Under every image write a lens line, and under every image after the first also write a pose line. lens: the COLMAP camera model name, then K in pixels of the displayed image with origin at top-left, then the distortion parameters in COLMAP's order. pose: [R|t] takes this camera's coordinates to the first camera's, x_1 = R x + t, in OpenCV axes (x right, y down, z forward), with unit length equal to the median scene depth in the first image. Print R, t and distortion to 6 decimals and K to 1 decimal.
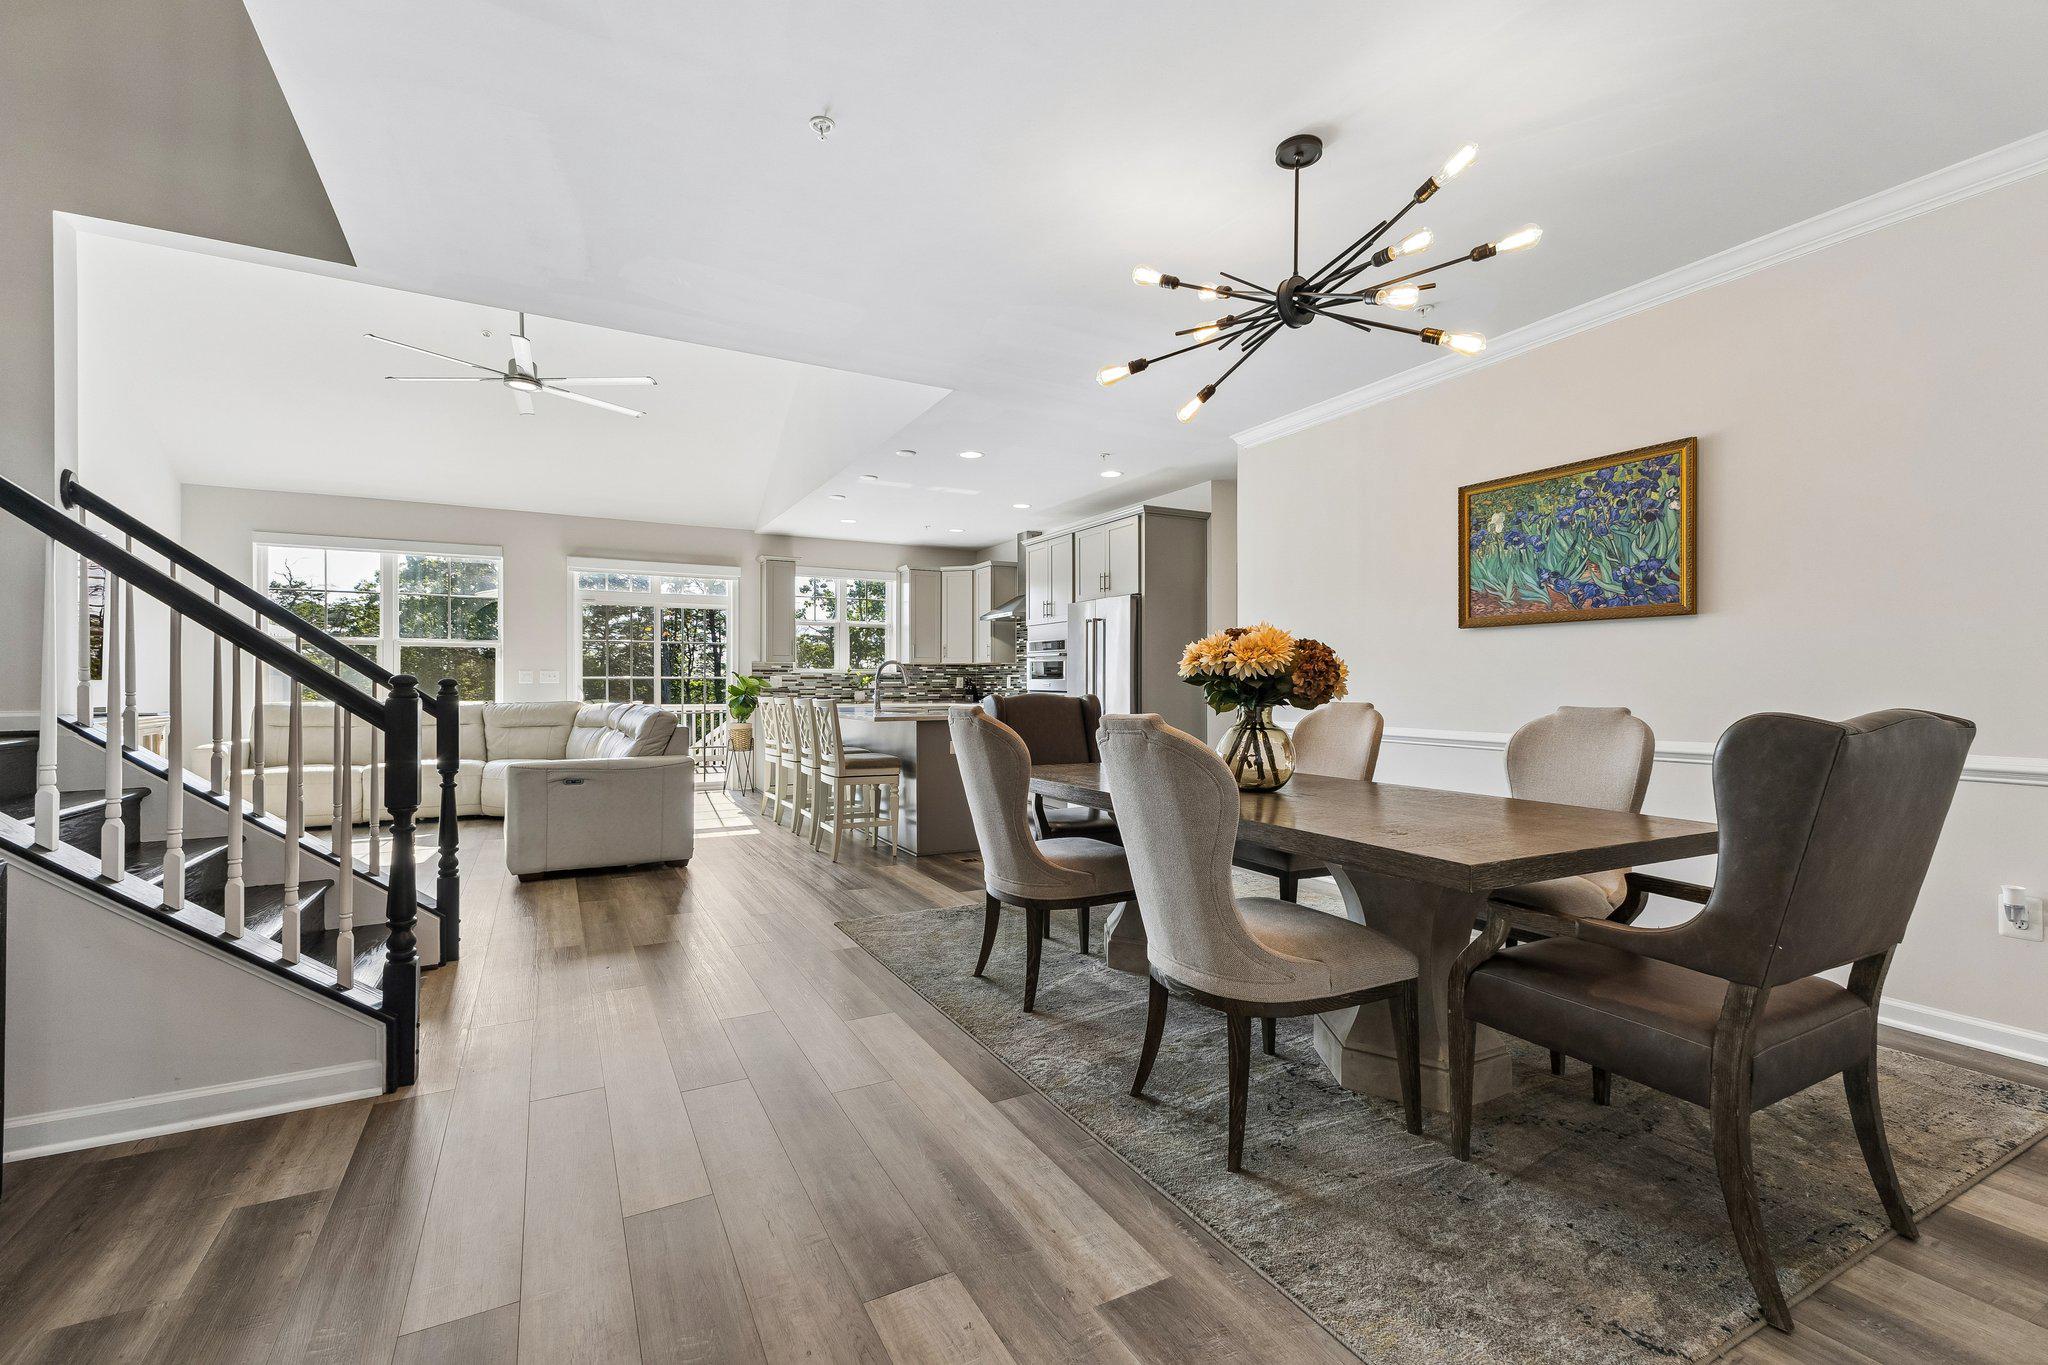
lens RADIAL K [[879.5, 0, 1024.0], [0, 879.5, 682.5], [0, 0, 1]] dist [0.011973, -0.000082]
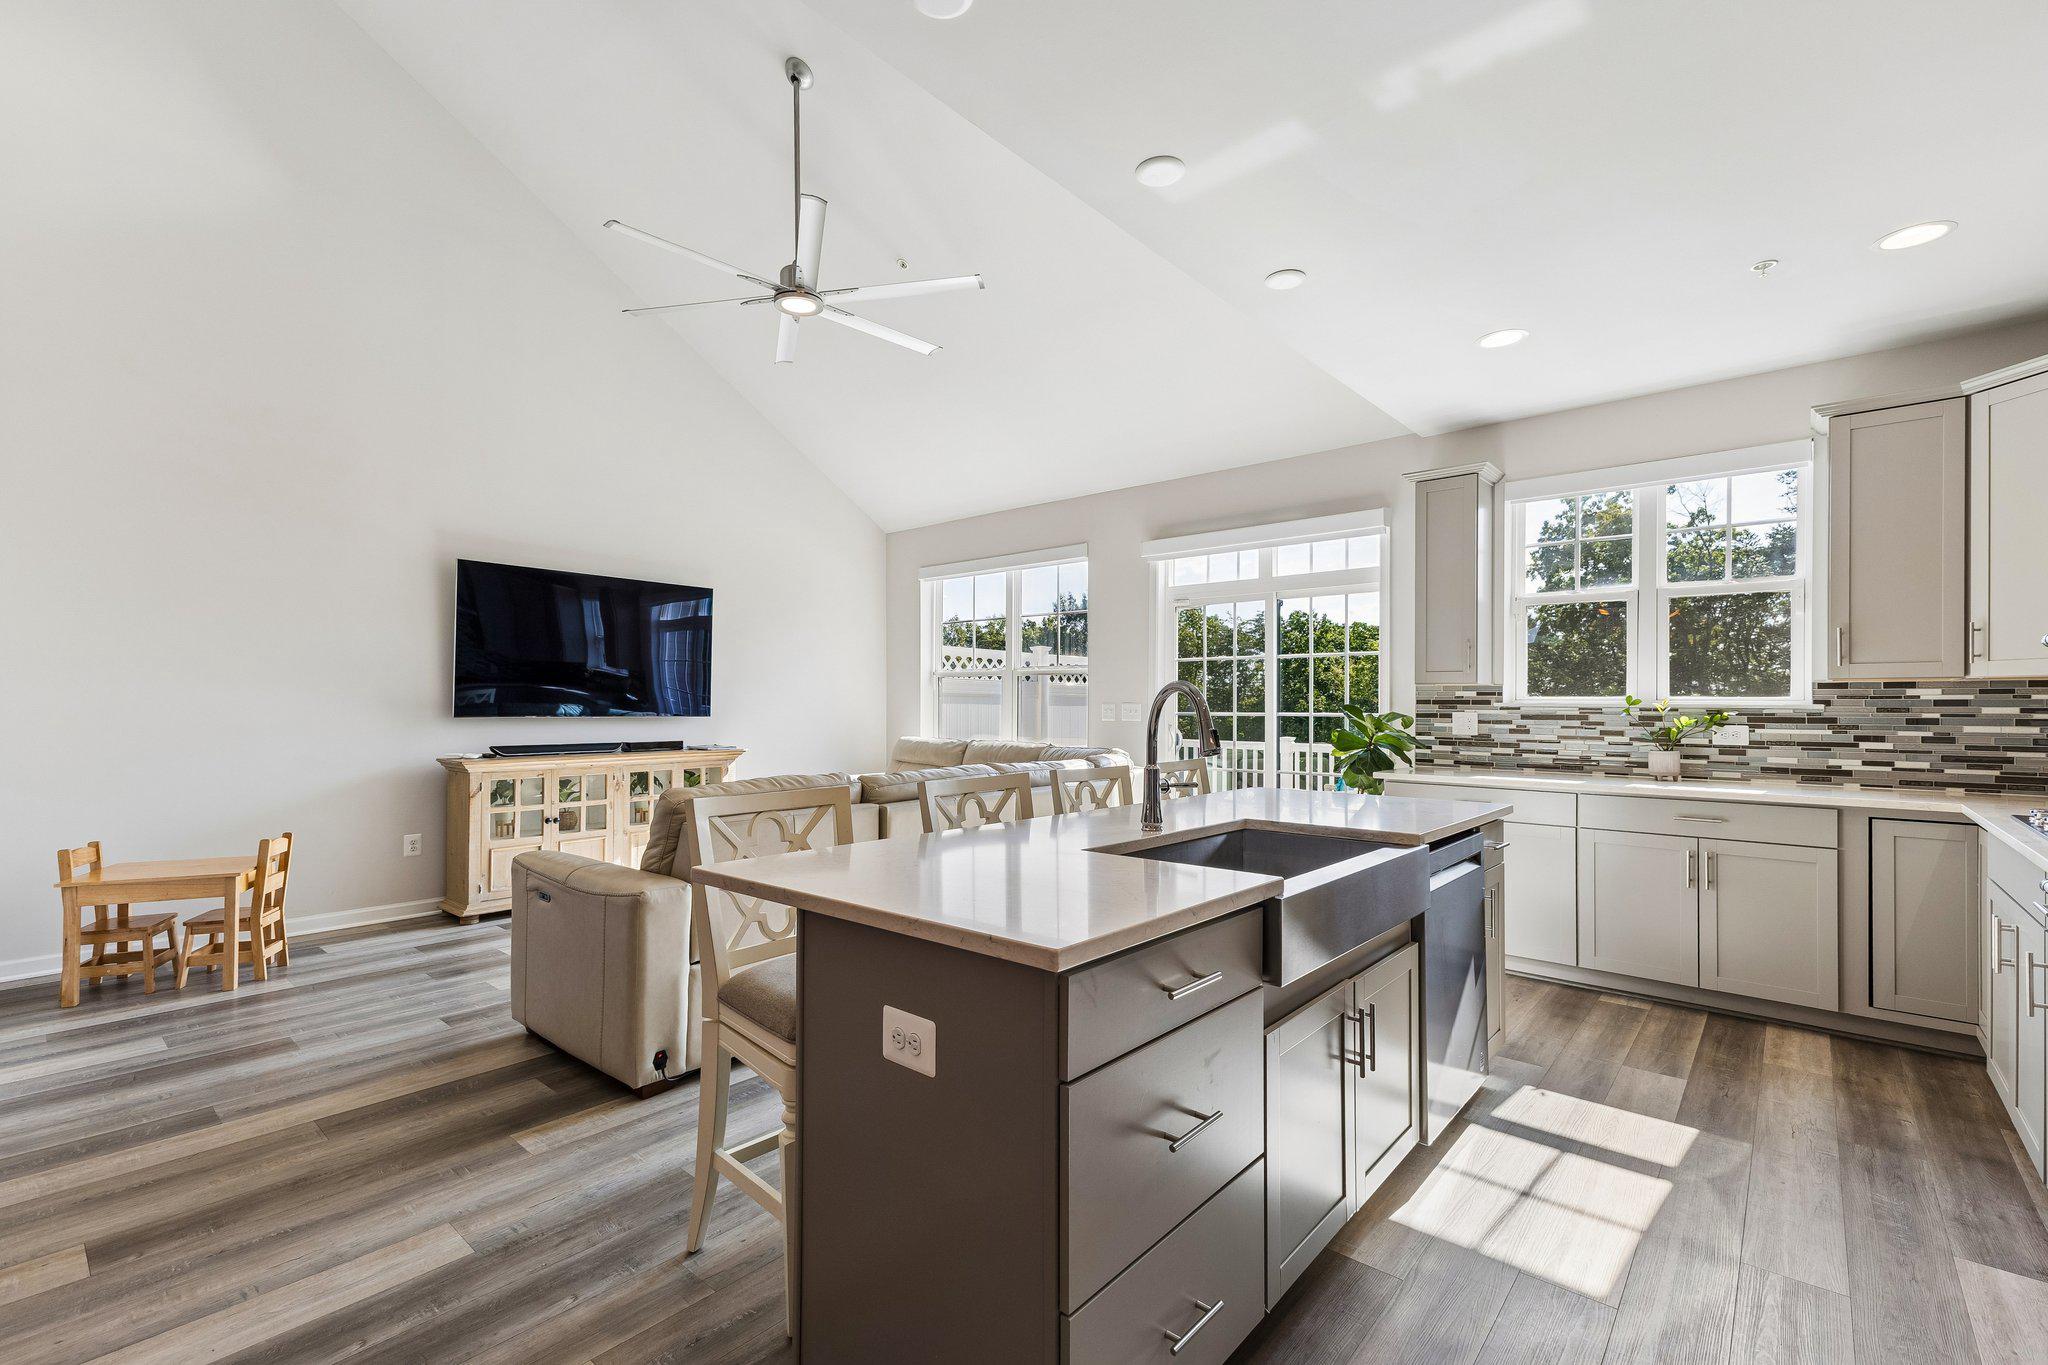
lens RADIAL K [[896.8, 0, 1021.5], [0, 896.8, 701.4], [0, 0, 1]] dist [0.018417, 0.000299]
pose [[0.352909, -0.000509, -0.935657, 0.108592], [-0.003013, 0.999994, -0.001681, -0.012369], [0.935653, 0.003412, 0.352906, 0.600158]]
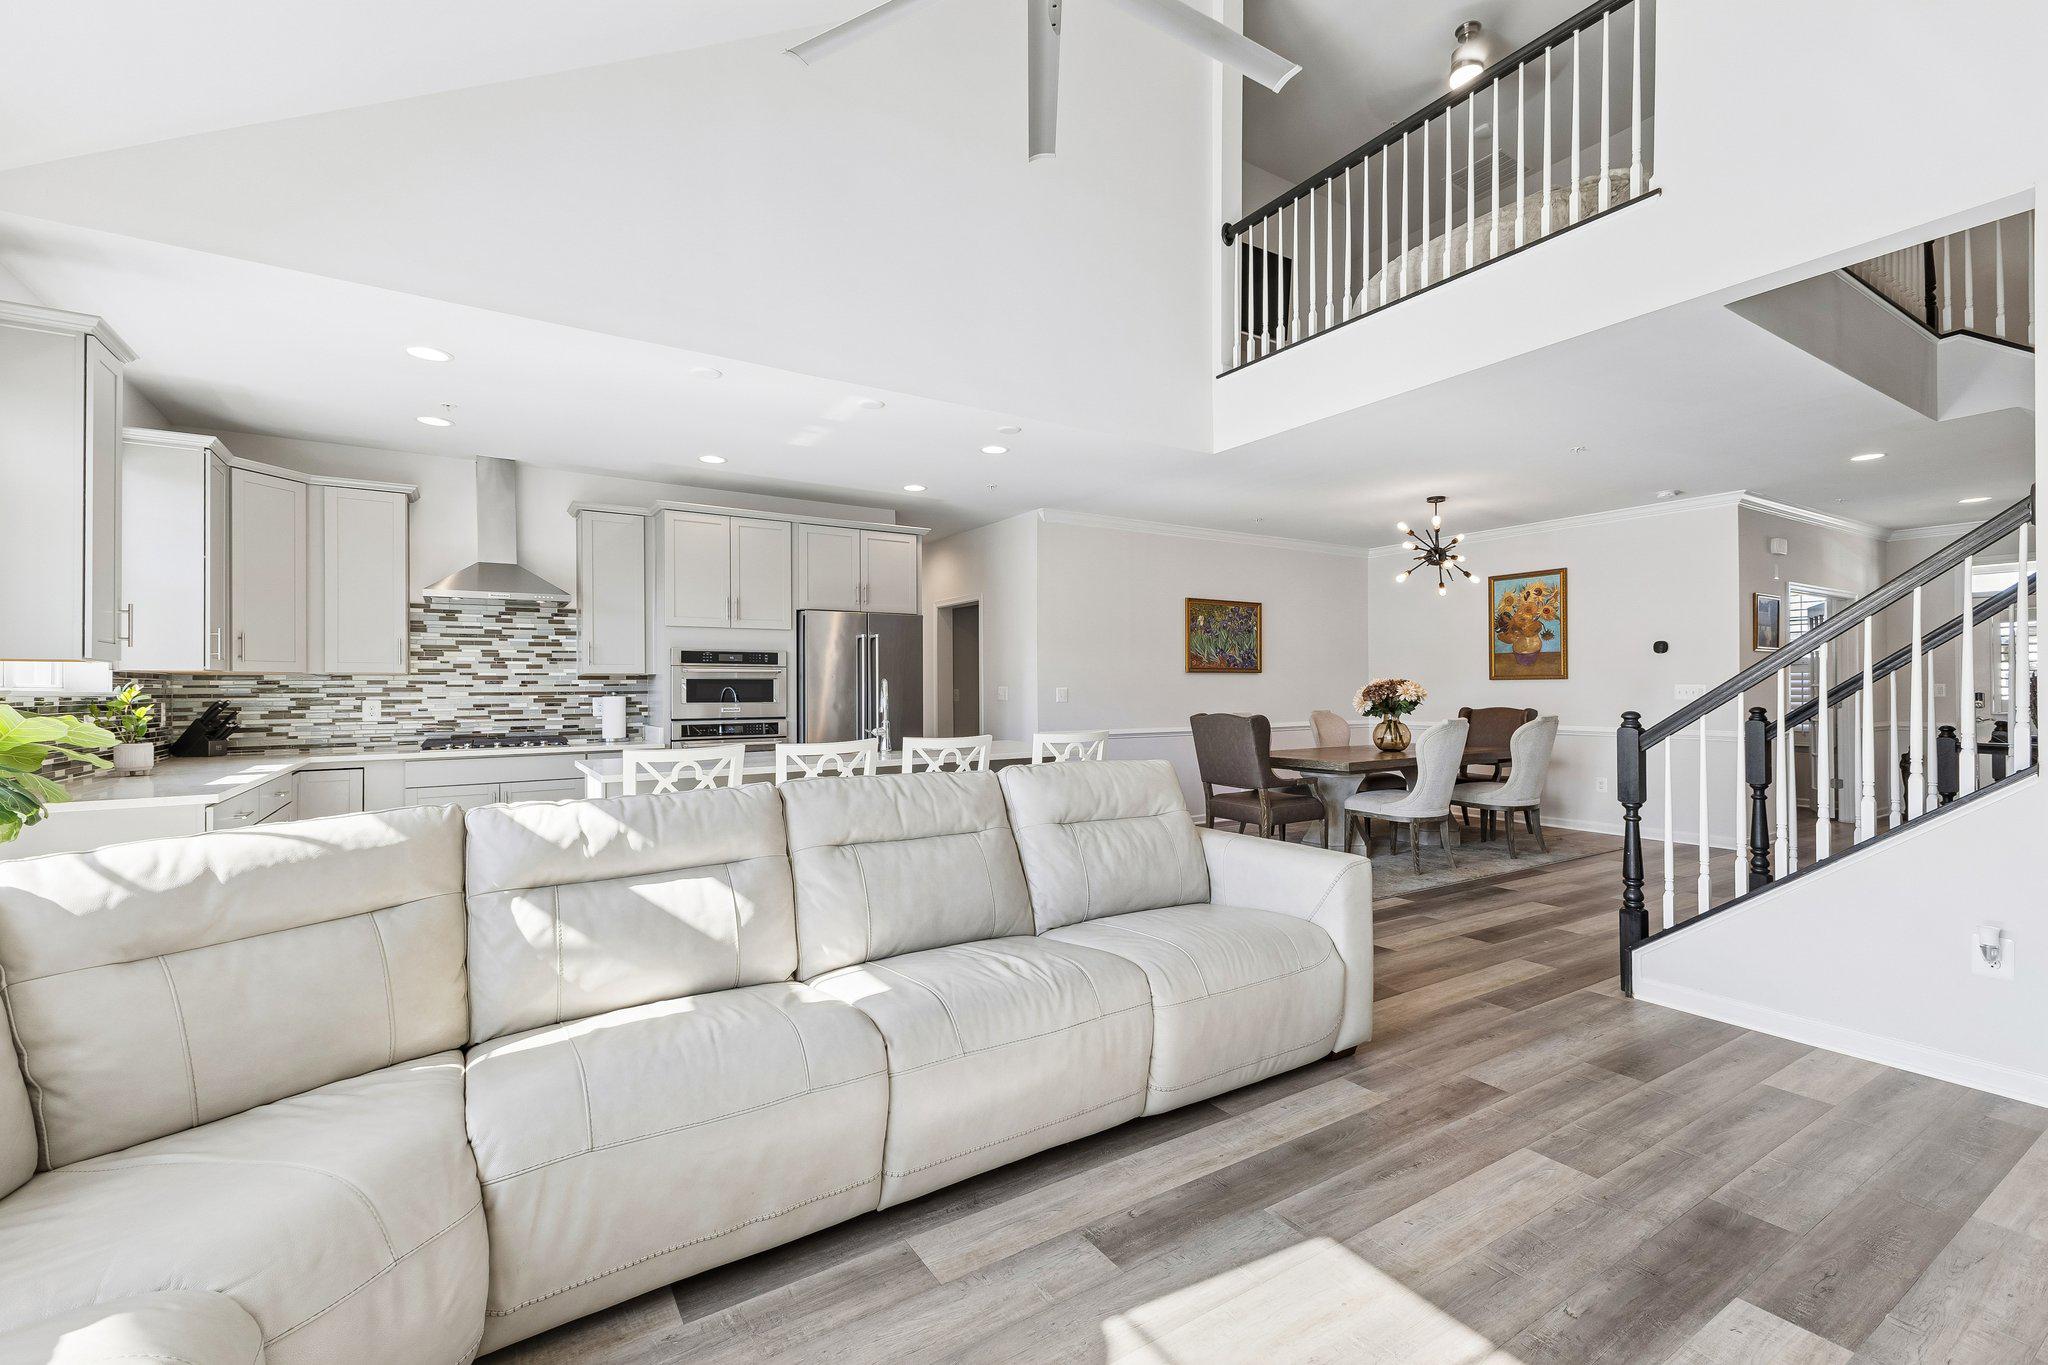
lens RADIAL K [[871.7, 0, 1024.0], [0, 871.7, 682.5], [0, 0, 1]] dist [-0.008099, -0.000279]
pose [[-0.077829, 0.008657, 0.996929, -0.616102], [0.004376, 0.999956, -0.008341, -0.011662], [-0.996957, 0.003713, -0.077863, 0.687251]]
